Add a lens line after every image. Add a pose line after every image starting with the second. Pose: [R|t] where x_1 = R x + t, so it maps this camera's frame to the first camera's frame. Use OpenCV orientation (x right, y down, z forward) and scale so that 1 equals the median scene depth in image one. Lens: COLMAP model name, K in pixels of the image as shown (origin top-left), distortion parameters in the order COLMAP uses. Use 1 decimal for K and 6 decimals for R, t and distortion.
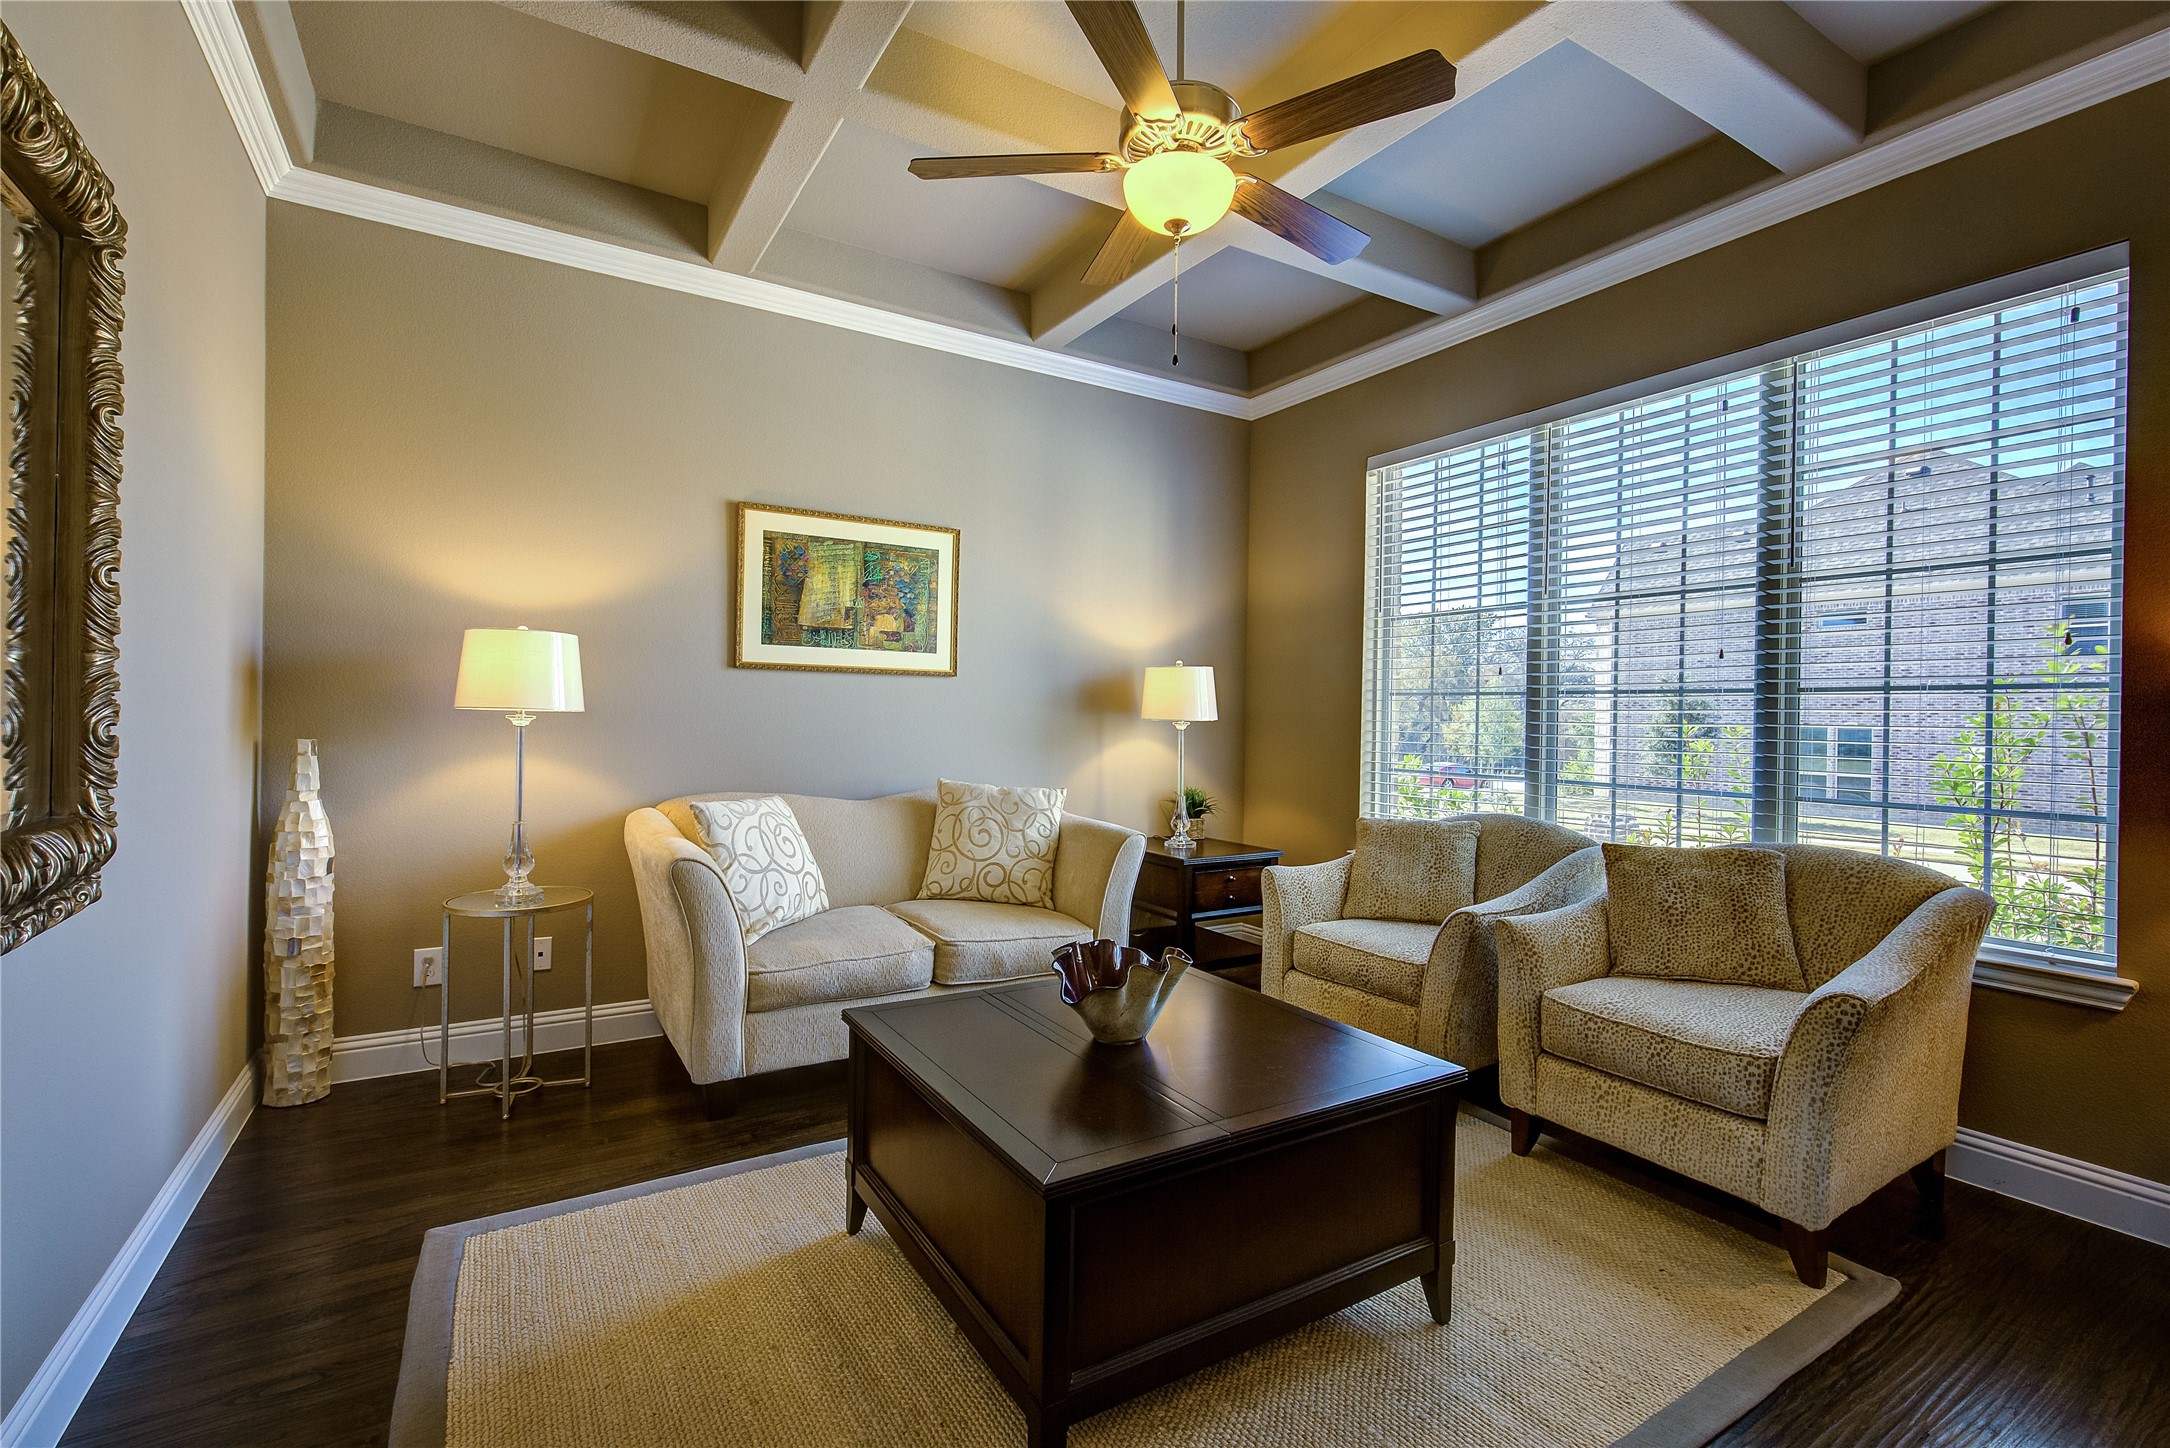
lens RADIAL K [[981.4, 0, 1086.0], [0, 981.4, 722.6], [0, 0, 1]] dist [-0.001806, 0.000501]
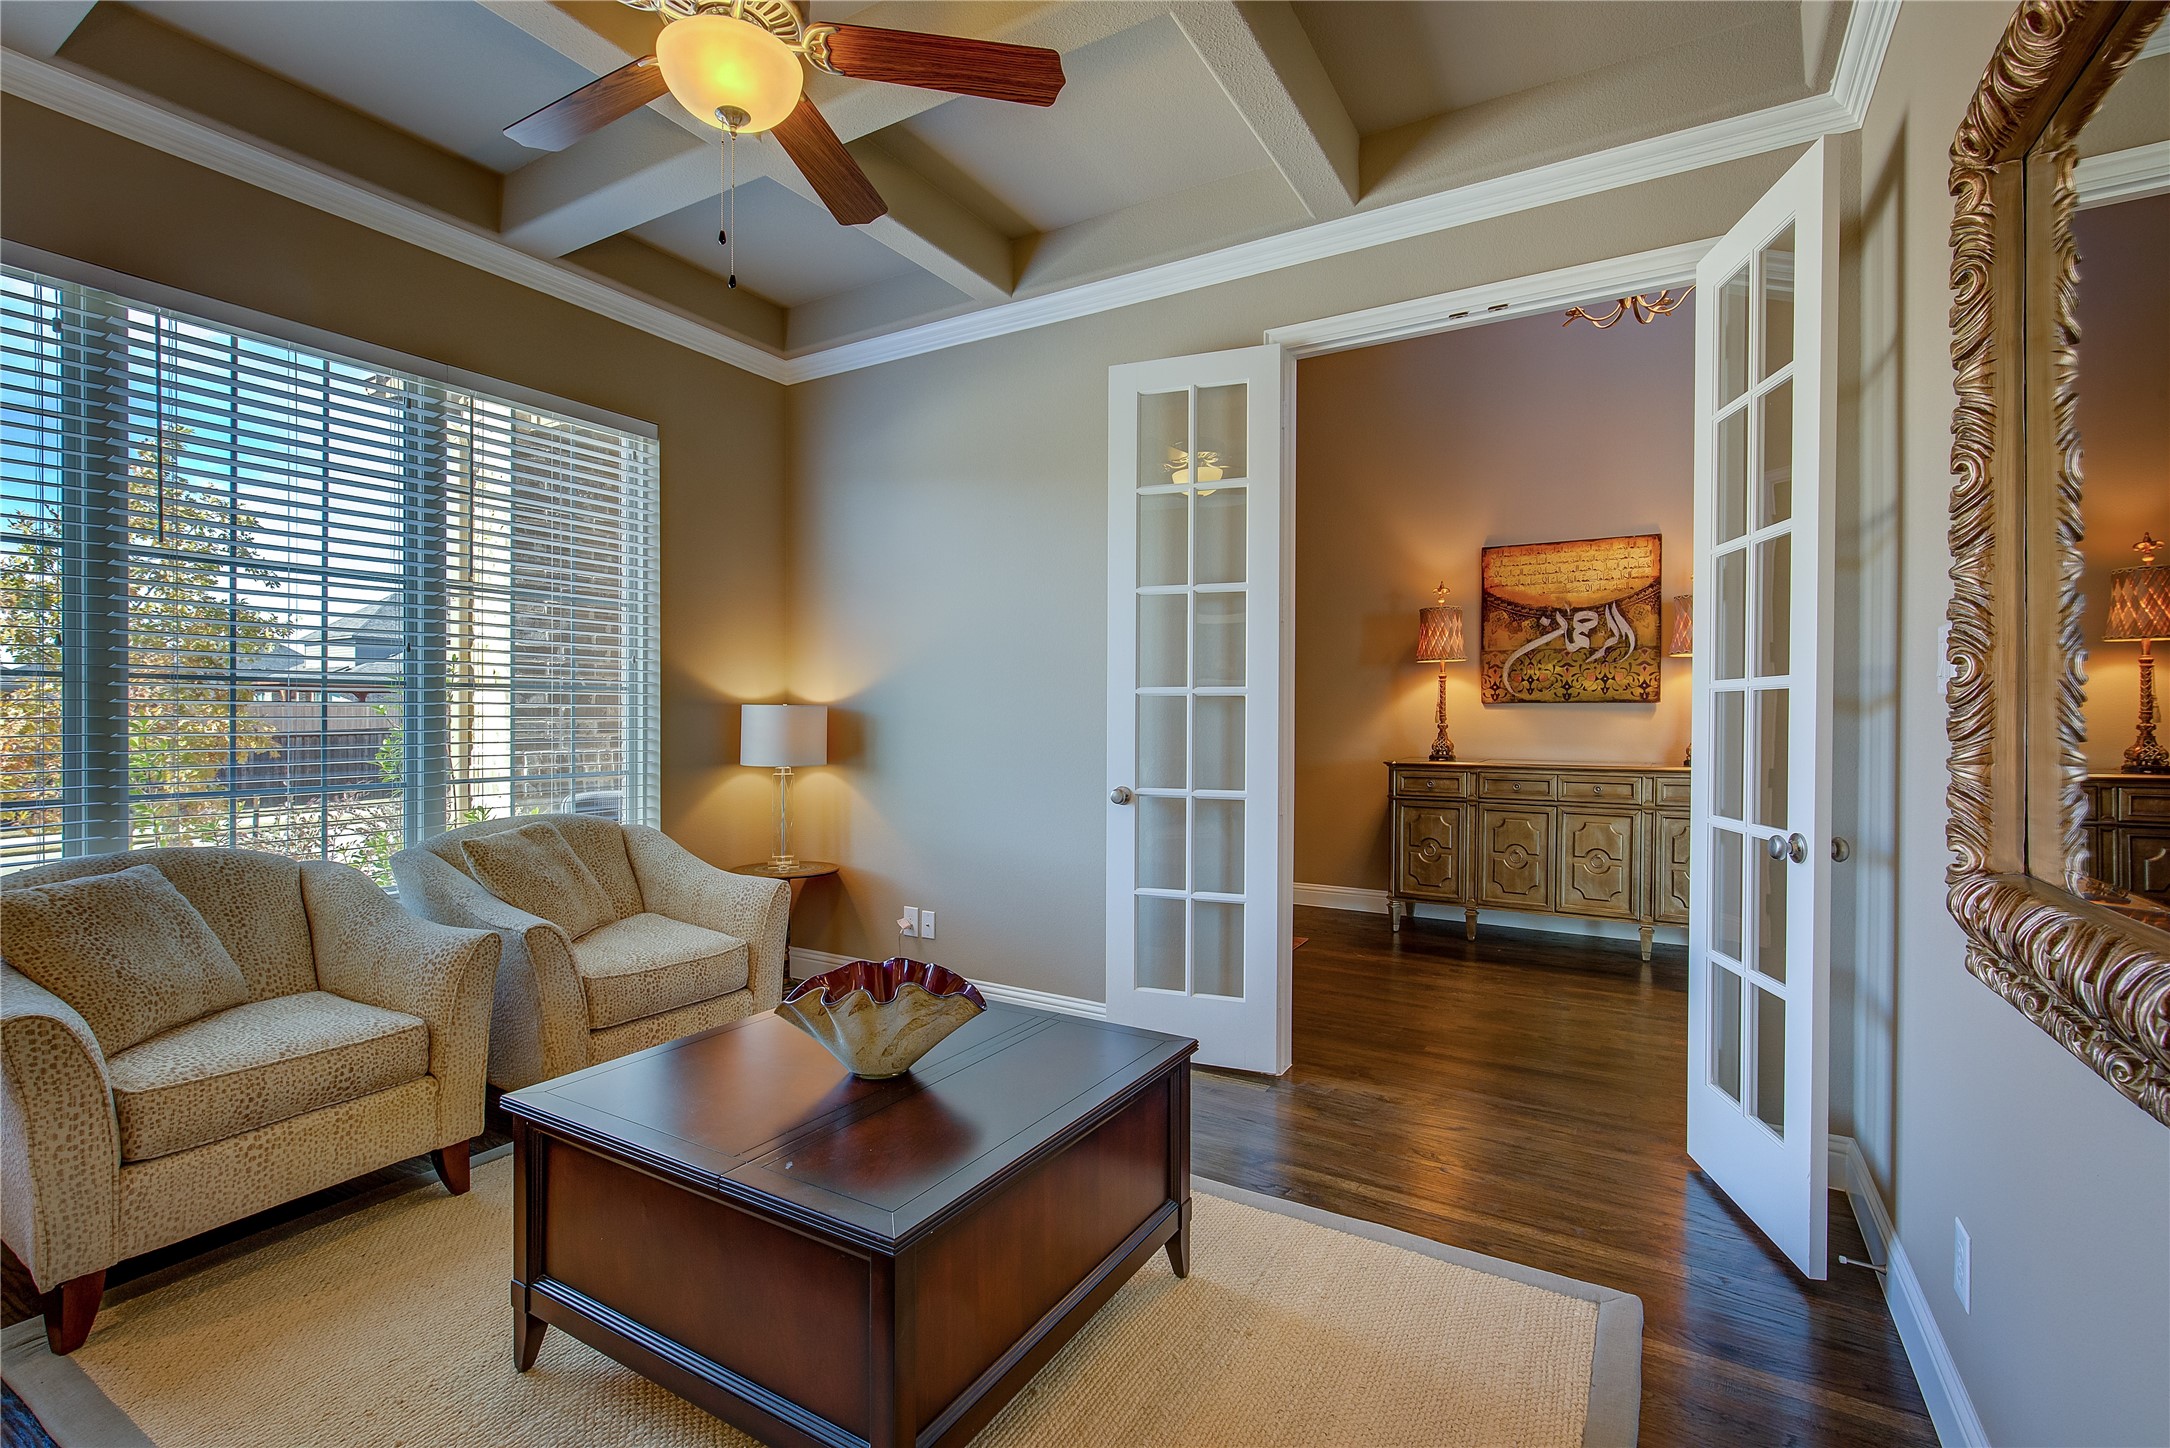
lens RADIAL K [[981.4, 0, 1083.4], [0, 981.4, 719.4], [0, 0, 1]] dist [-0.001806, 0.000501]
pose [[-0.465735, -0.011863, 0.884845, -0.508487], [-0.000311, 0.999912, 0.013243, -0.008307], [-0.884924, 0.005893, -0.465698, 0.751912]]
